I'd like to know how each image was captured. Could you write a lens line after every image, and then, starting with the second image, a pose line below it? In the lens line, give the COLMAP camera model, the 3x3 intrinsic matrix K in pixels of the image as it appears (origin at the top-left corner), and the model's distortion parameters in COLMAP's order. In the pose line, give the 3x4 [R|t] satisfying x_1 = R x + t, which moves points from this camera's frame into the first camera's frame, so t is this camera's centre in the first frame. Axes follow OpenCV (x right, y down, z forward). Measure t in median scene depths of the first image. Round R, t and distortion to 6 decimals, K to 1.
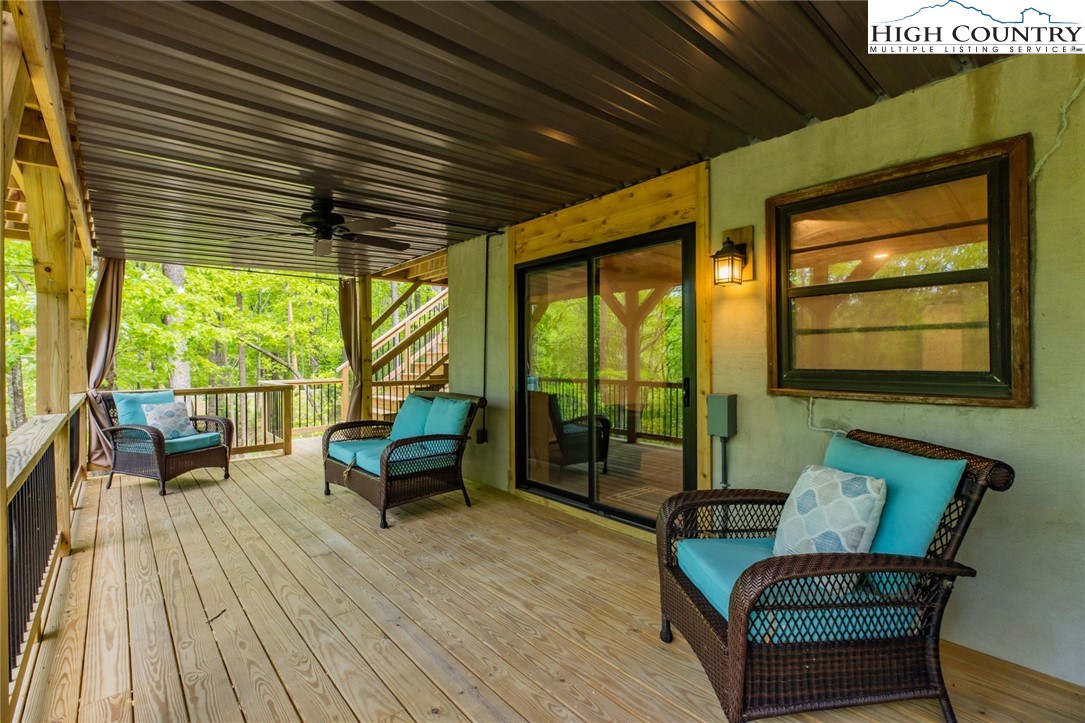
lens RADIAL K [[489.2, 0, 544.9], [0, 489.2, 356.0], [0, 0, 1]] dist [0.003640, -0.000757]
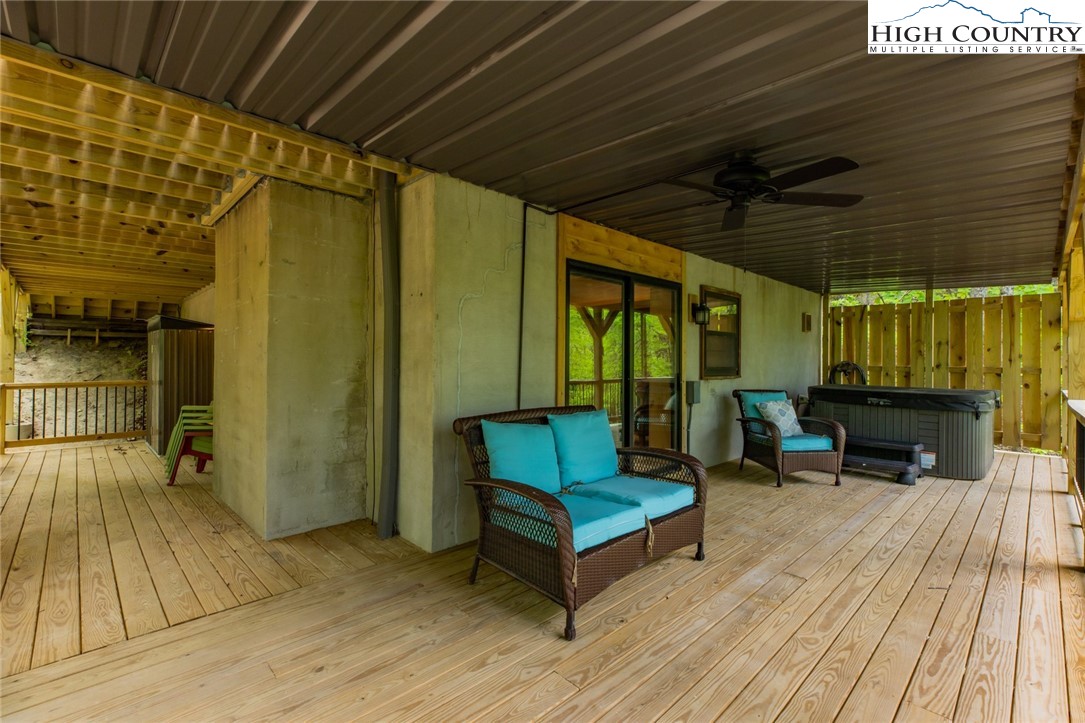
lens RADIAL K [[489.2, 0, 544.9], [0, 489.2, 356.0], [0, 0, 1]] dist [0.003640, -0.000757]
pose [[-0.056011, 0.010486, 0.998375, -1.417913], [-0.011977, 0.999866, -0.011174, 0.008120], [-0.998358, -0.012583, -0.055877, 1.597303]]
